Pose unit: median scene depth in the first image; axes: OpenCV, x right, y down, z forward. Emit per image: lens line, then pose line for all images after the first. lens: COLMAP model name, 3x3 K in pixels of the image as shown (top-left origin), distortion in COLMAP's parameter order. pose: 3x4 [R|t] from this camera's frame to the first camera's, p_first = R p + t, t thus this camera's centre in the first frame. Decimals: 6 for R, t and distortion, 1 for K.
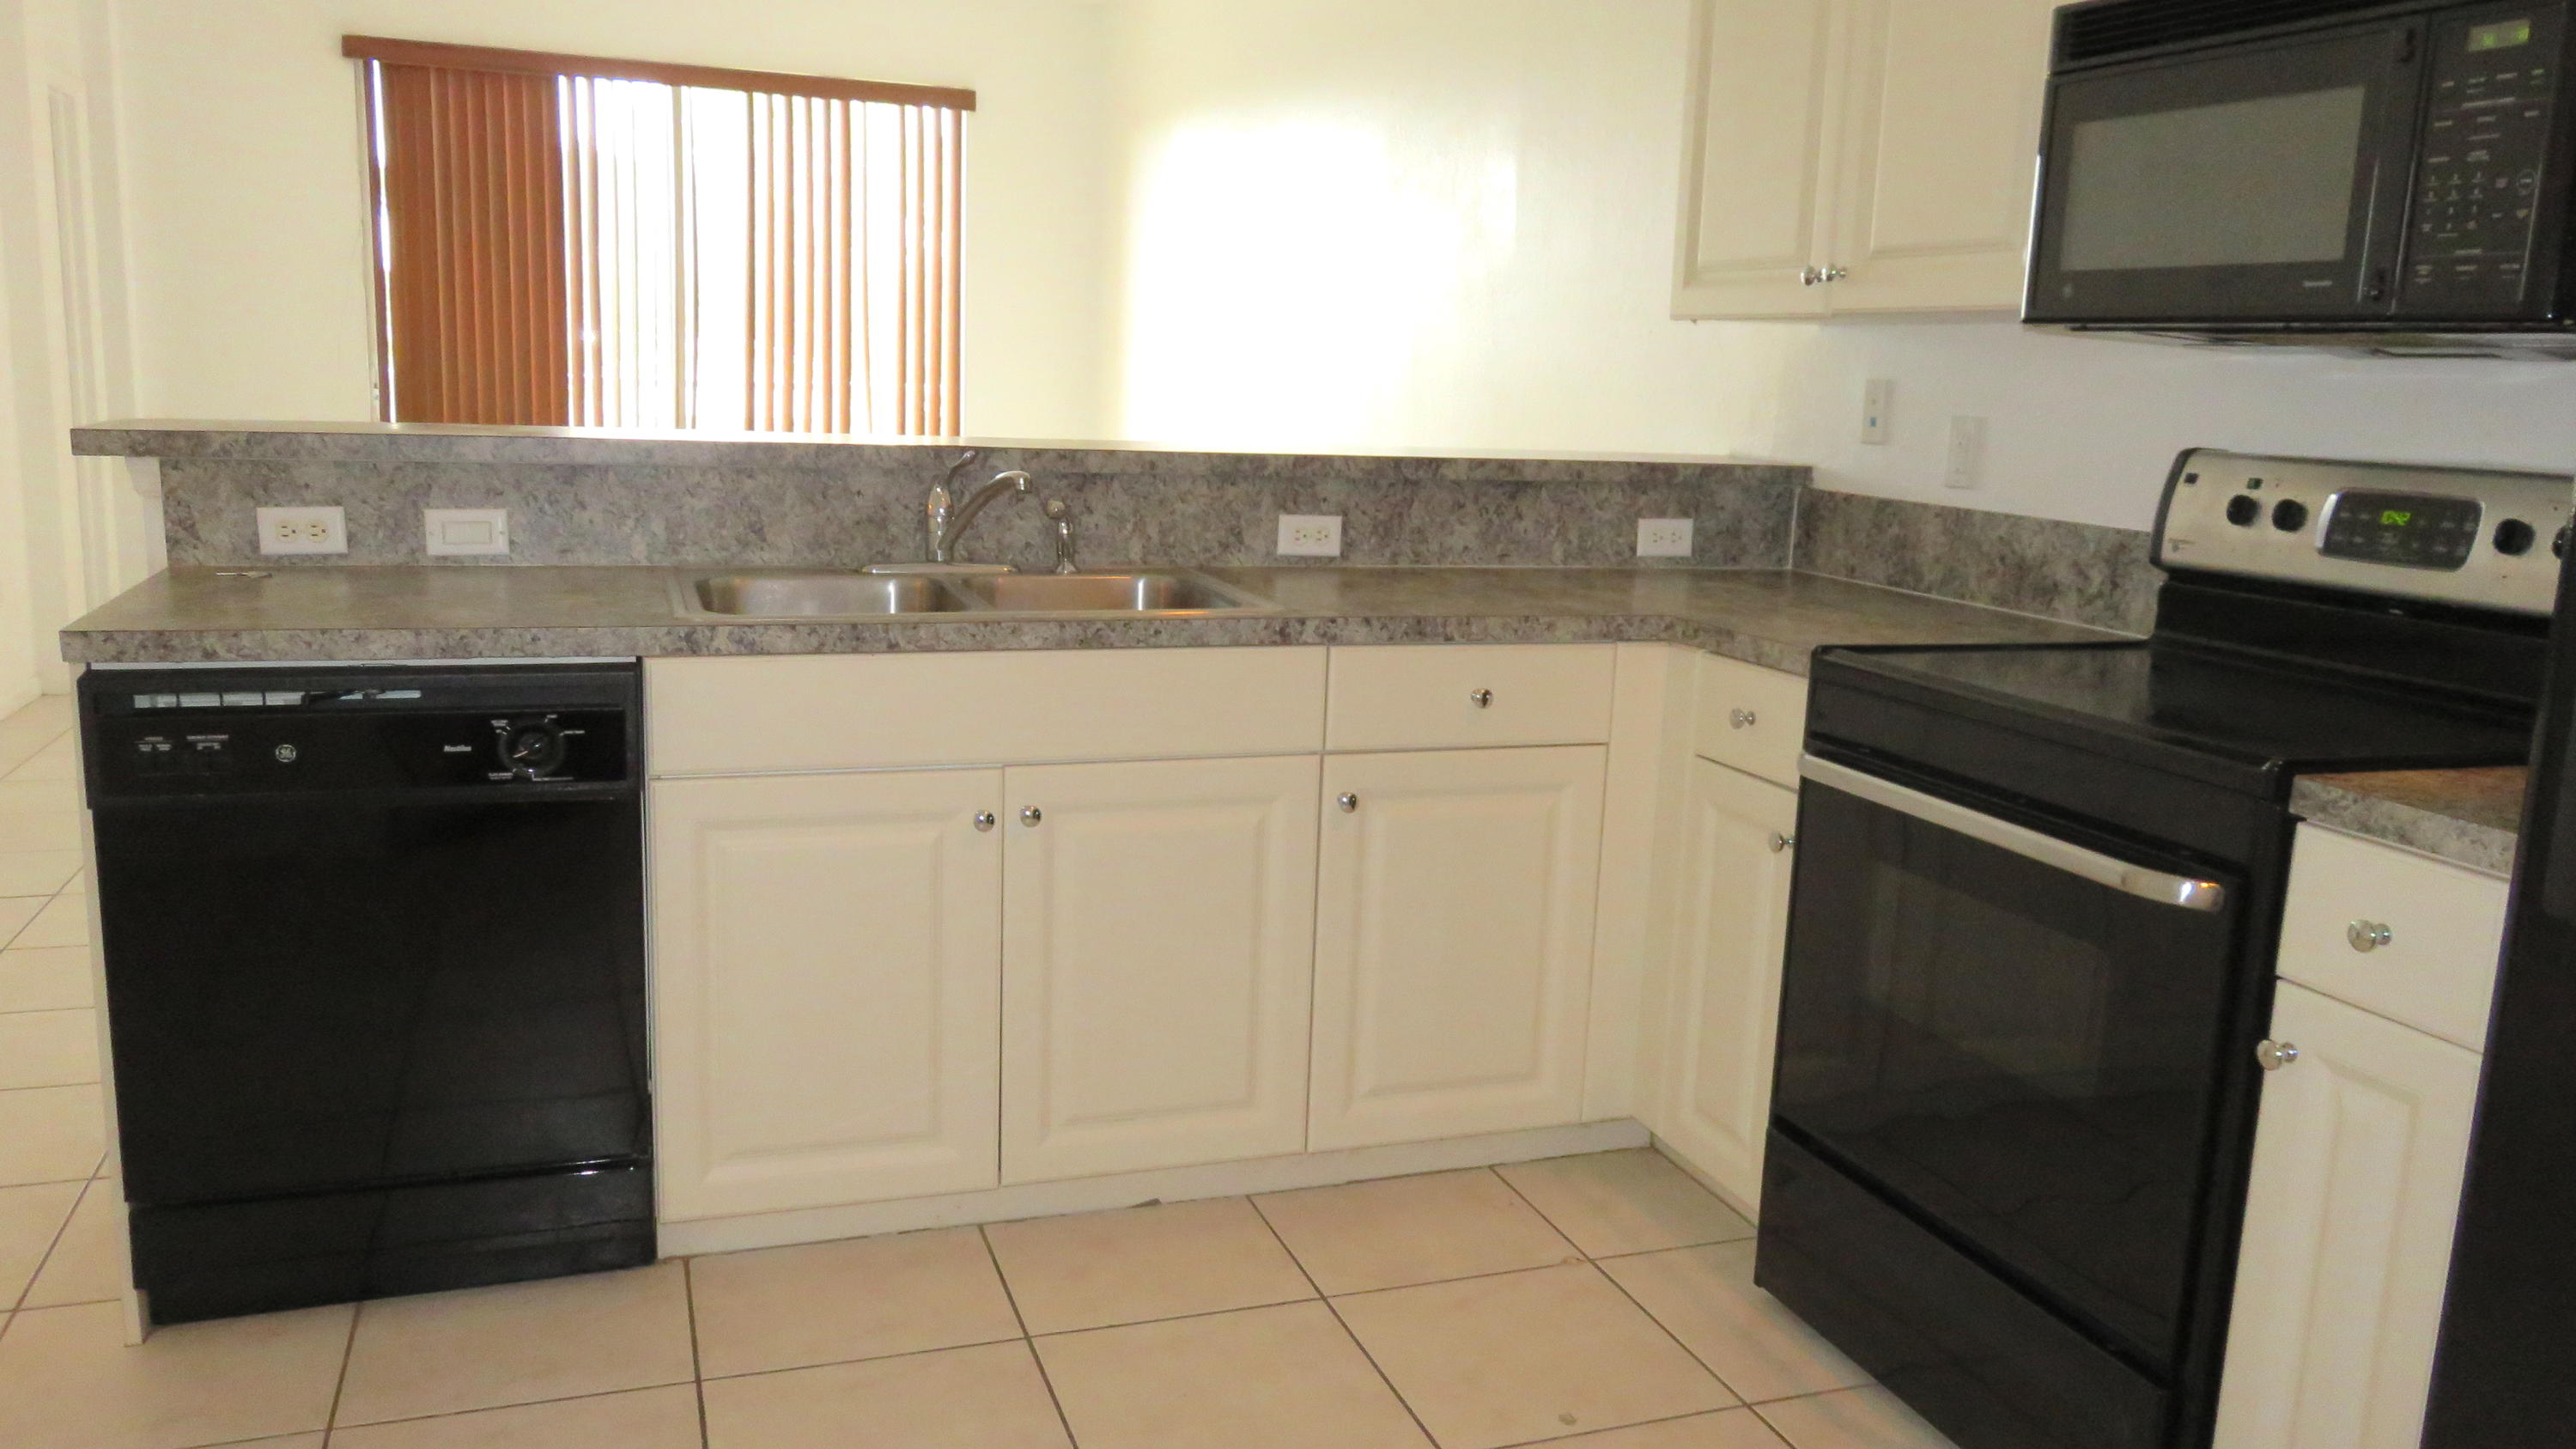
lens RADIAL K [[1953.3, 0, 1281.1], [0, 1953.3, 721.1], [0, 0, 1]] dist [-0.001314, 0.004852]
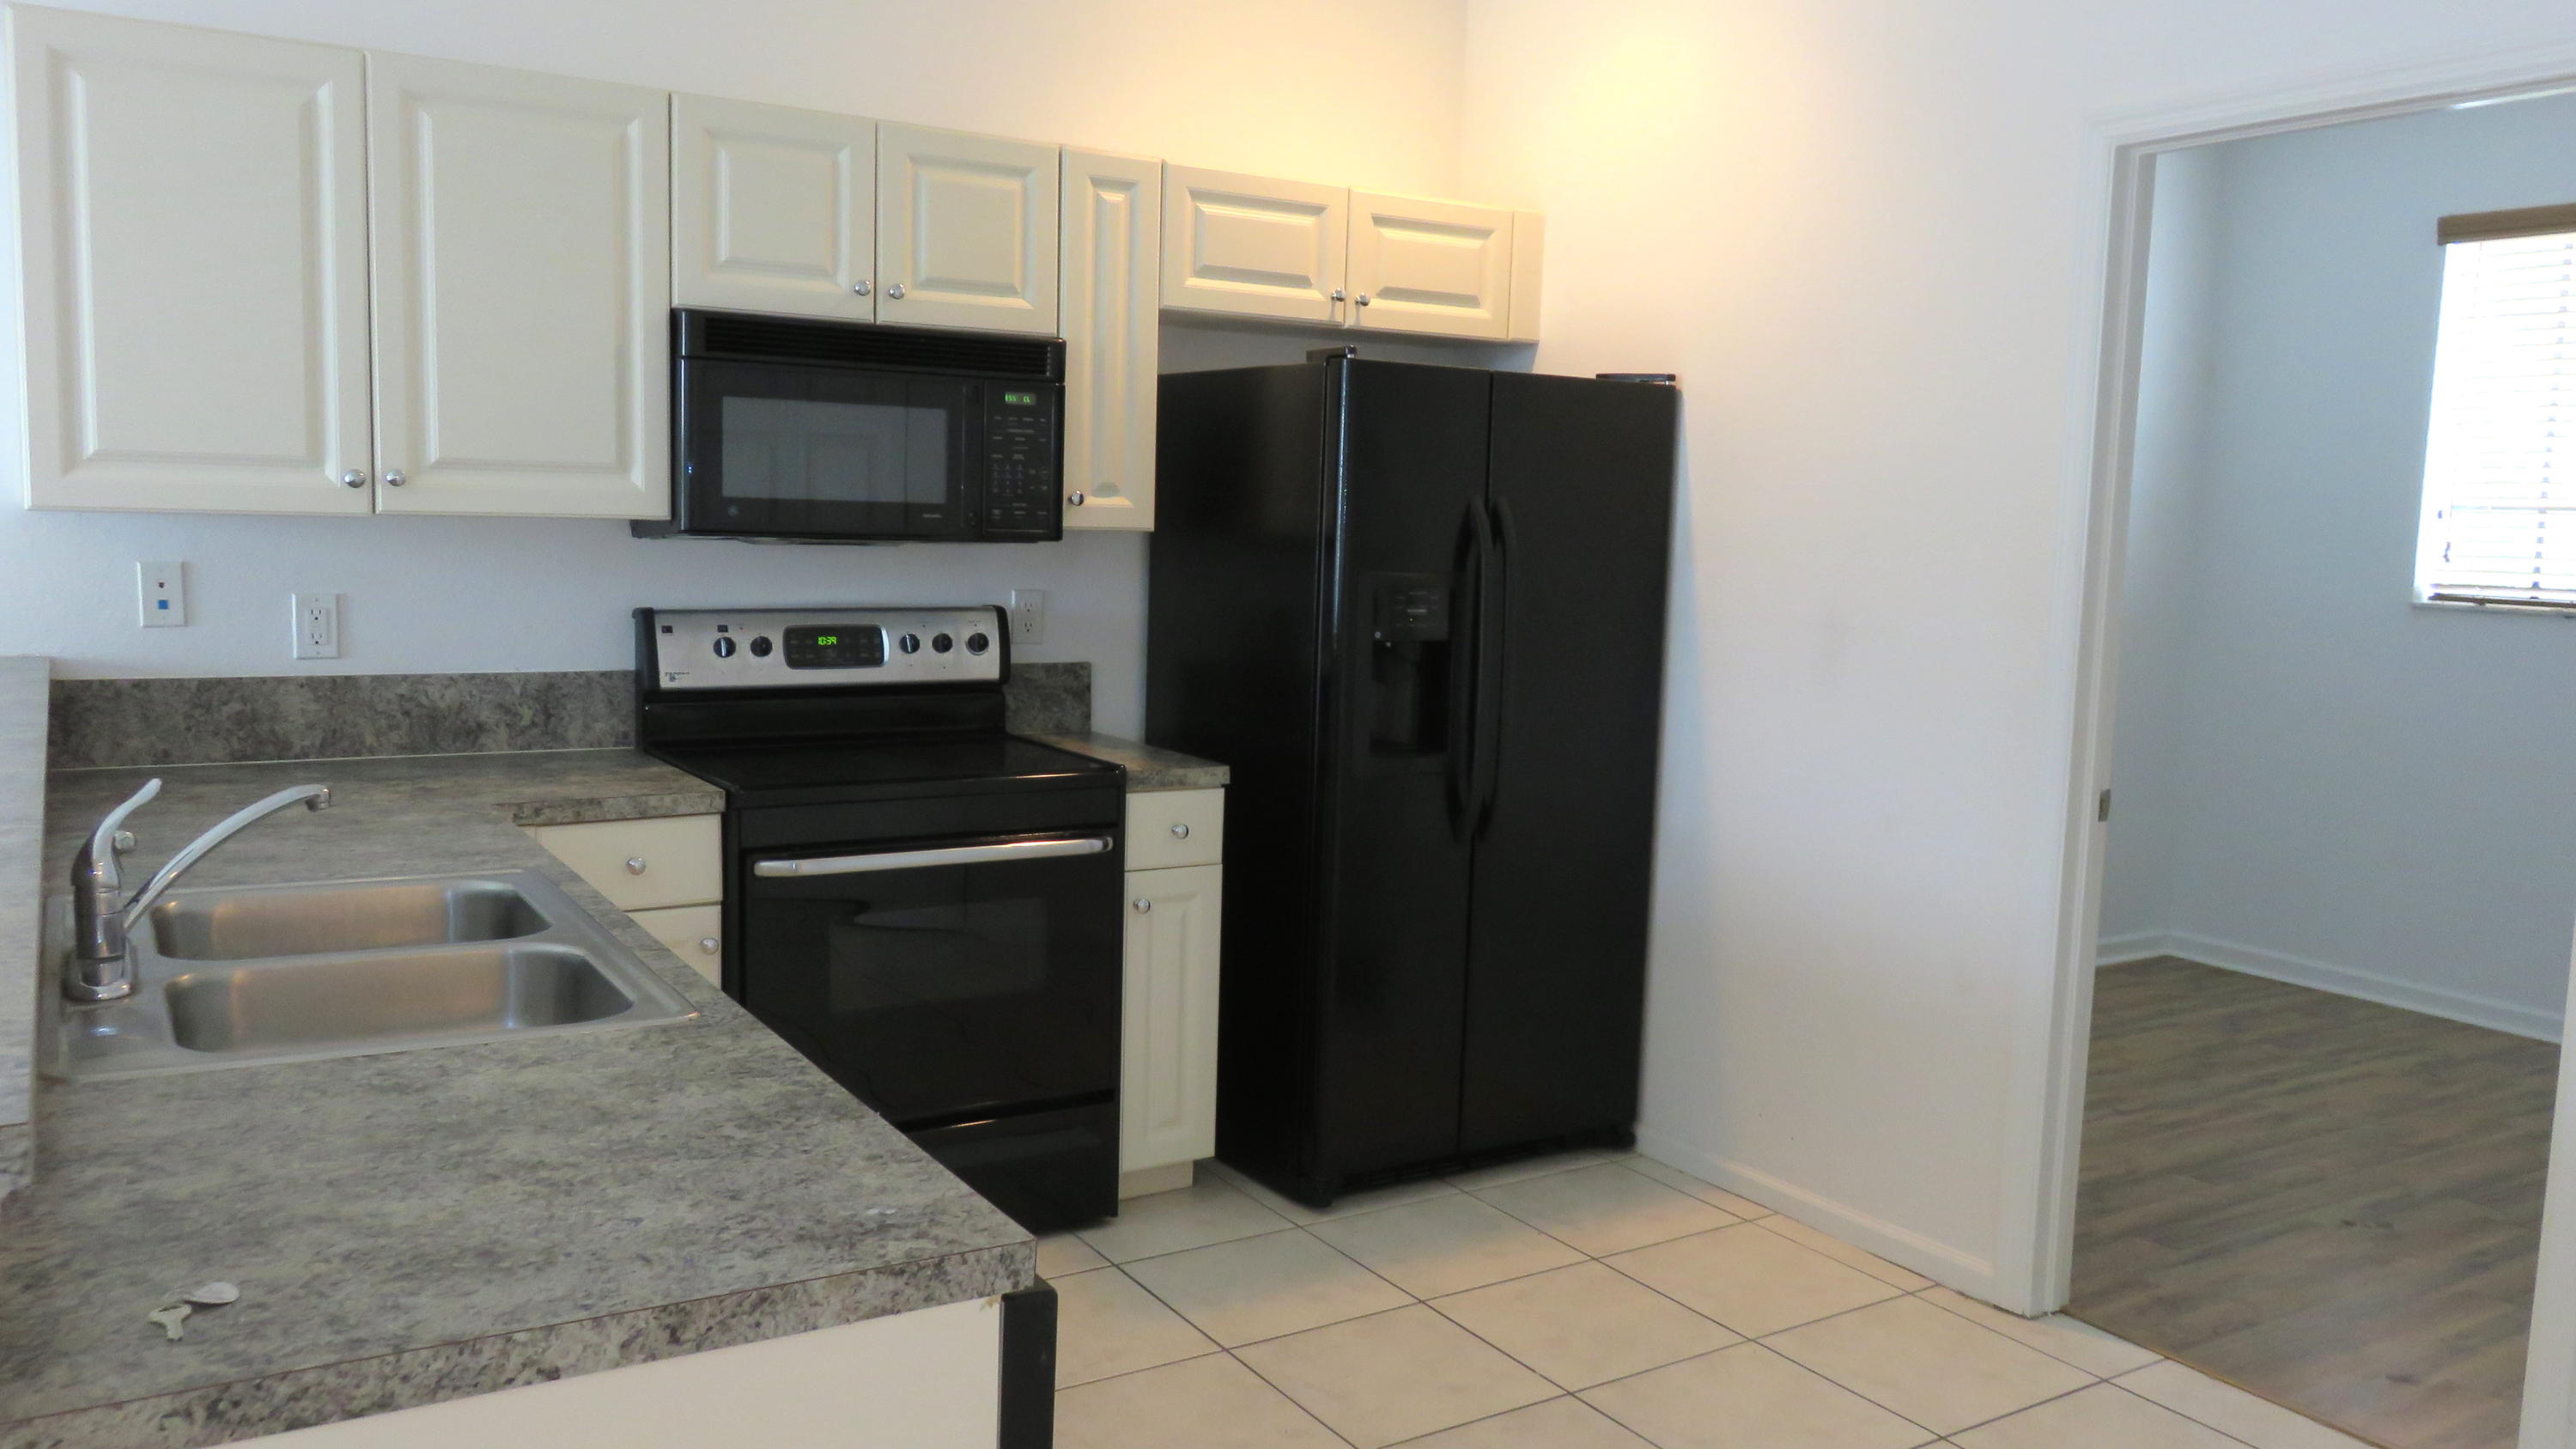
lens RADIAL K [[1953.3, 0, 1281.1], [0, 1953.3, 721.1], [0, 0, 1]] dist [-0.001314, 0.004852]
pose [[-0.217781, -0.152832, 0.963957, -0.919477], [0.138747, 0.972785, 0.185578, -0.236285], [-0.966085, 0.174162, -0.190649, 0.767354]]
